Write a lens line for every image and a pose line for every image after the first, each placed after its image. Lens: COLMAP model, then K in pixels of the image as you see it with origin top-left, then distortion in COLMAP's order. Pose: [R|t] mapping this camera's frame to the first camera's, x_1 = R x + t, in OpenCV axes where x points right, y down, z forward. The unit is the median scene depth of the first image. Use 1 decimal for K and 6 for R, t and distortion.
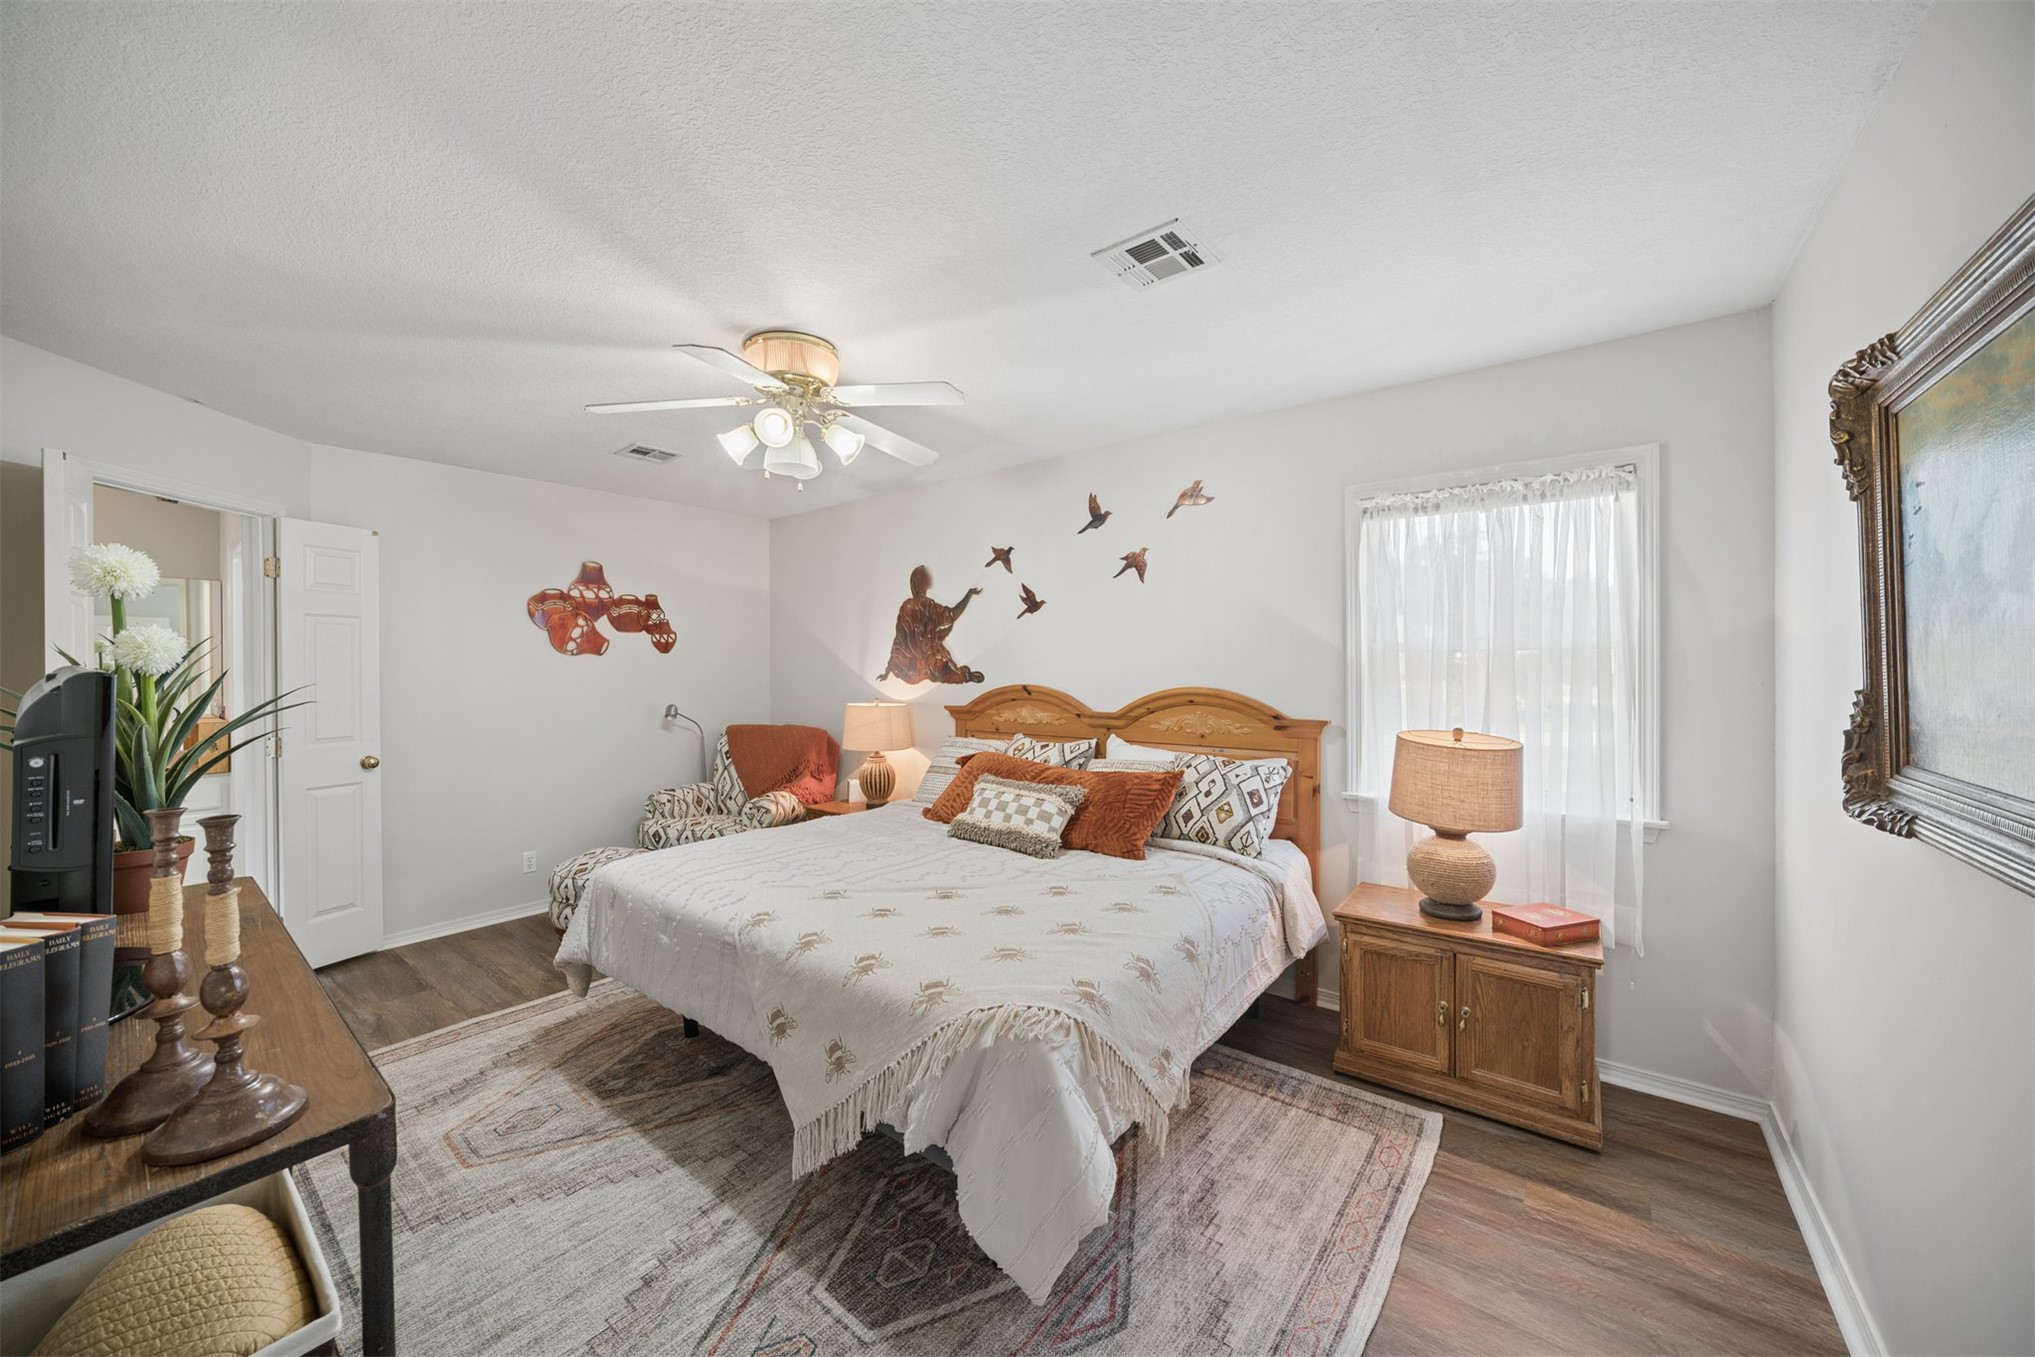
lens RADIAL K [[729.4, 0, 1006.6], [0, 729.4, 669.9], [0, 0, 1]] dist [-0.012259, 0.001386]
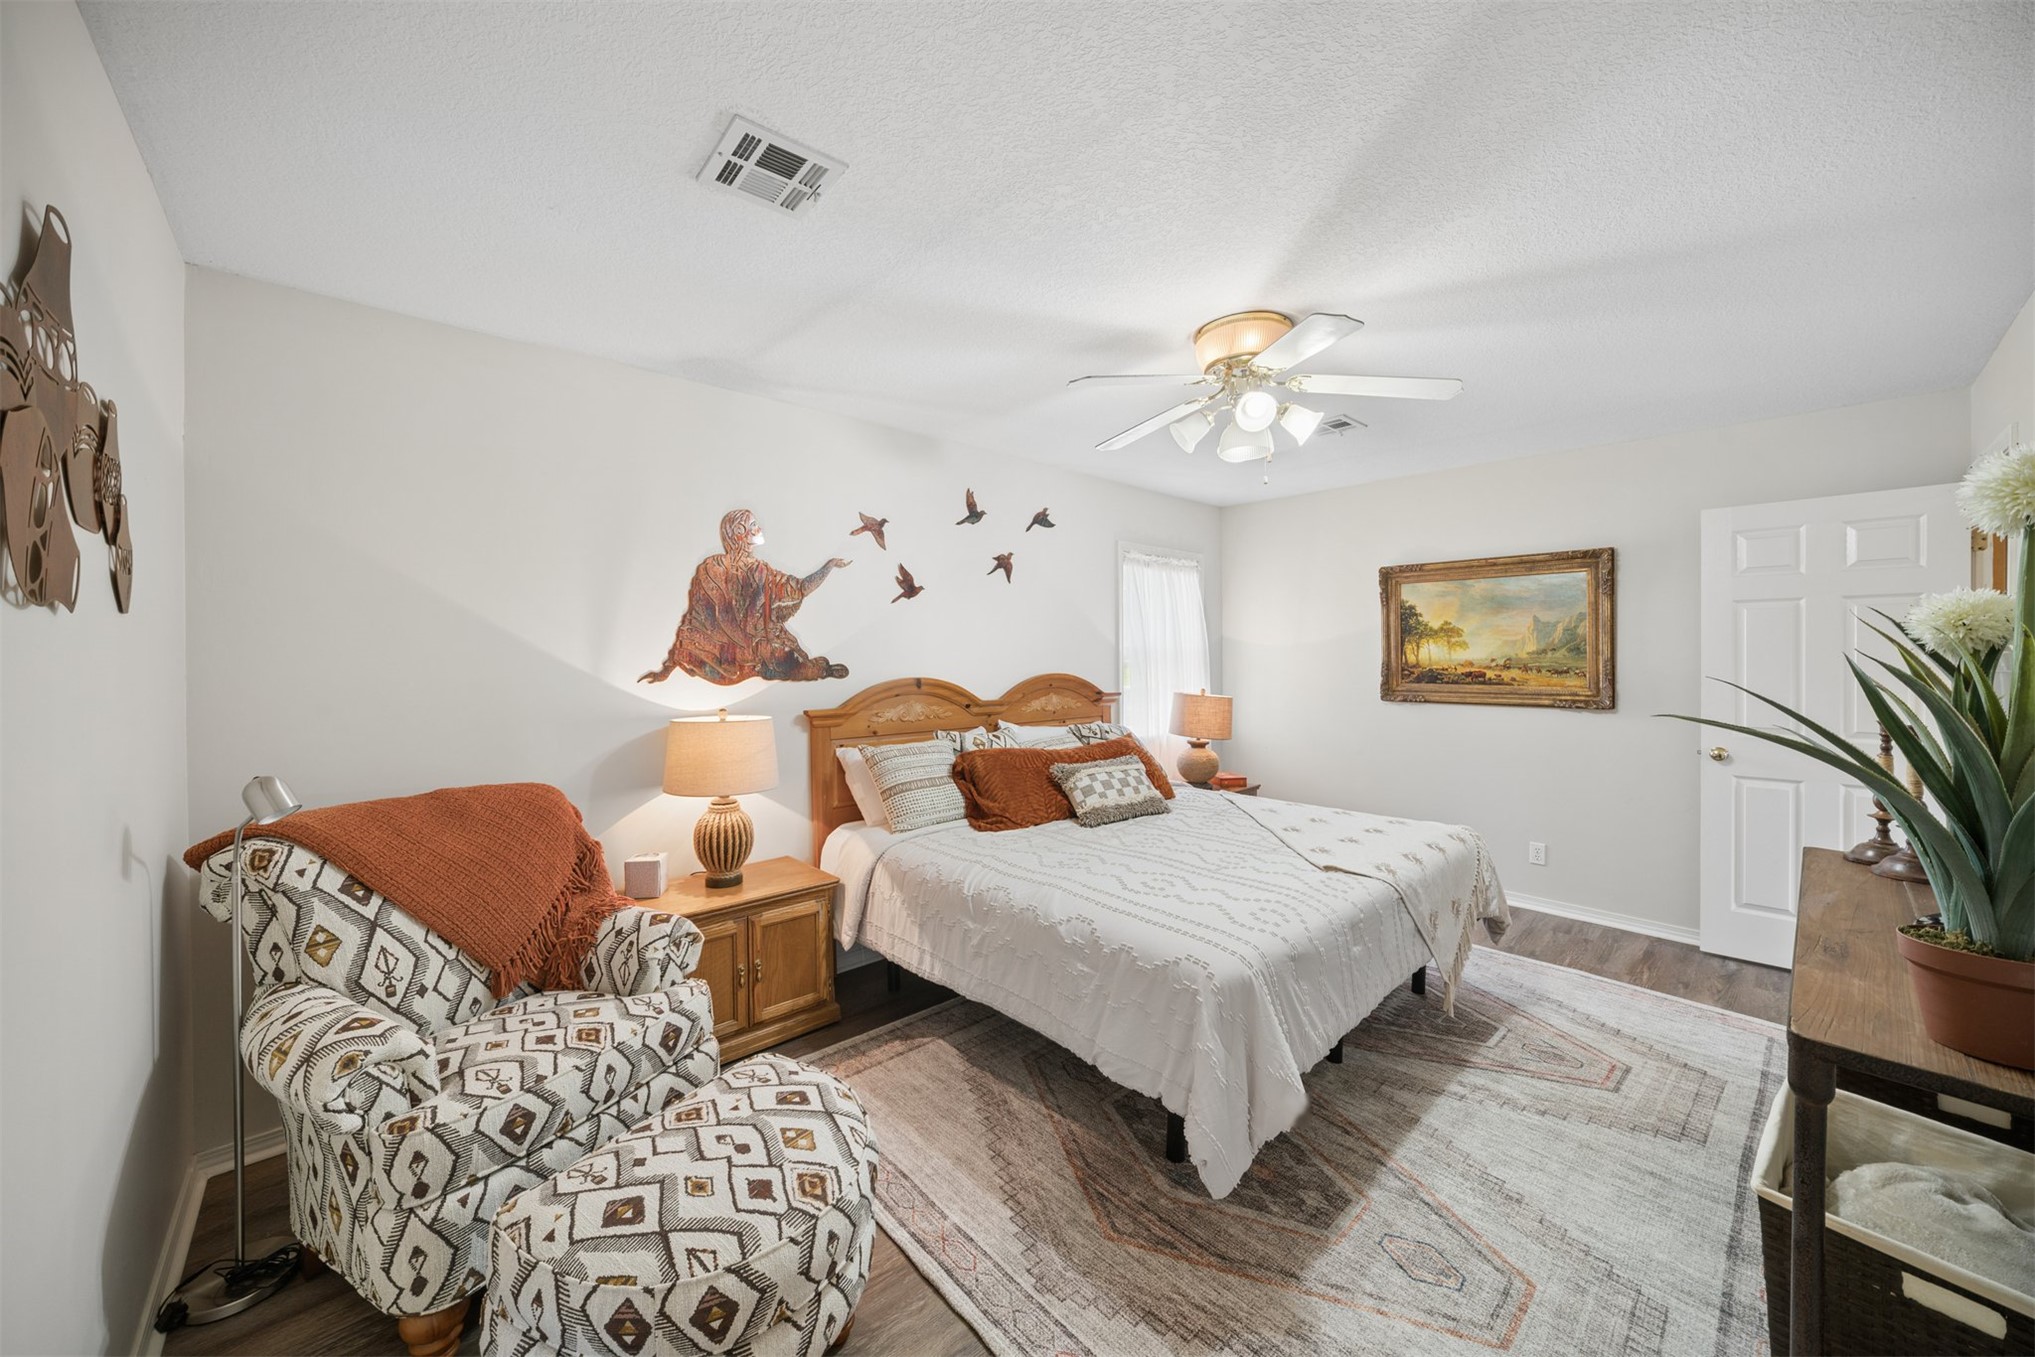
lens RADIAL K [[729.4, 0, 996.2], [0, 729.4, 662.6], [0, 0, 1]] dist [-0.012259, 0.001386]
pose [[0.178848, -0.001550, 0.983875, -0.827787], [0.015189, 0.999884, -0.001186, 0.004299], [-0.983759, 0.015156, 0.178851, 0.728599]]
